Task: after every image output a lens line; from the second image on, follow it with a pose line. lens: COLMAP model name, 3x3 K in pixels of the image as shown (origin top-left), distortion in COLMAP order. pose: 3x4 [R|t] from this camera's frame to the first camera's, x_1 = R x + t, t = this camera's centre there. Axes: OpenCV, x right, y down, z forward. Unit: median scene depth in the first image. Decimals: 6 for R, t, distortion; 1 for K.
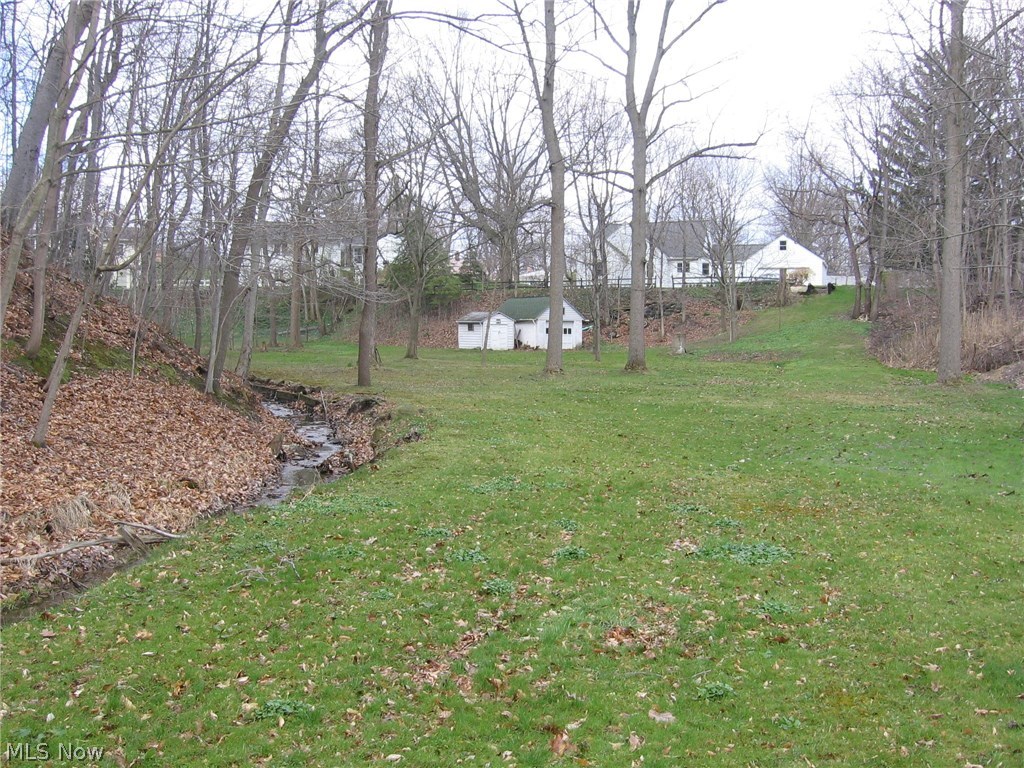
lens RADIAL K [[1124.1, 0, 512.0], [0, 1124.1, 384.0], [0, 0, 1]] dist [-0.125977, 0.014084]
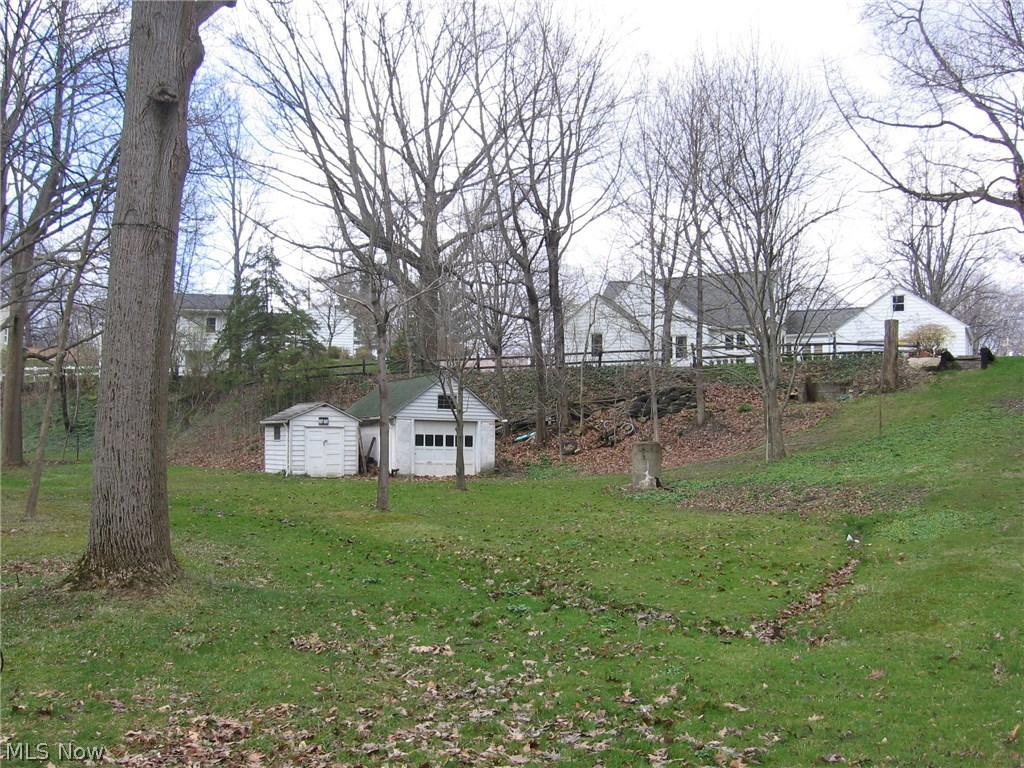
lens RADIAL K [[1124.1, 0, 512.0], [0, 1124.1, 384.0], [0, 0, 1]] dist [-0.125977, 0.014084]
pose [[0.993464, -0.003293, -0.114095, 0.129134], [-0.009039, 0.994175, -0.107401, -0.017651], [0.113784, 0.107730, 0.987647, 0.484396]]
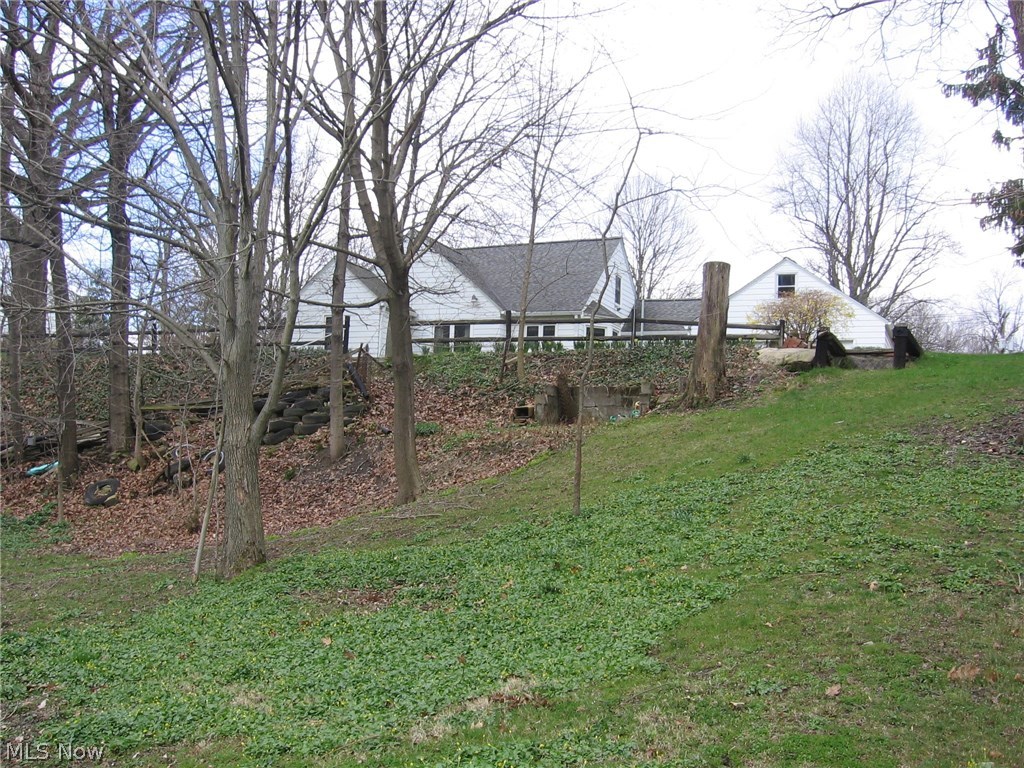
lens RADIAL K [[1124.1, 0, 512.0], [0, 1124.1, 384.0], [0, 0, 1]] dist [-0.125977, 0.014084]
pose [[0.997105, 0.032448, -0.068772, 0.218848], [-0.041427, 0.990188, -0.133456, -0.040258], [0.063767, 0.135919, 0.988666, 0.758662]]
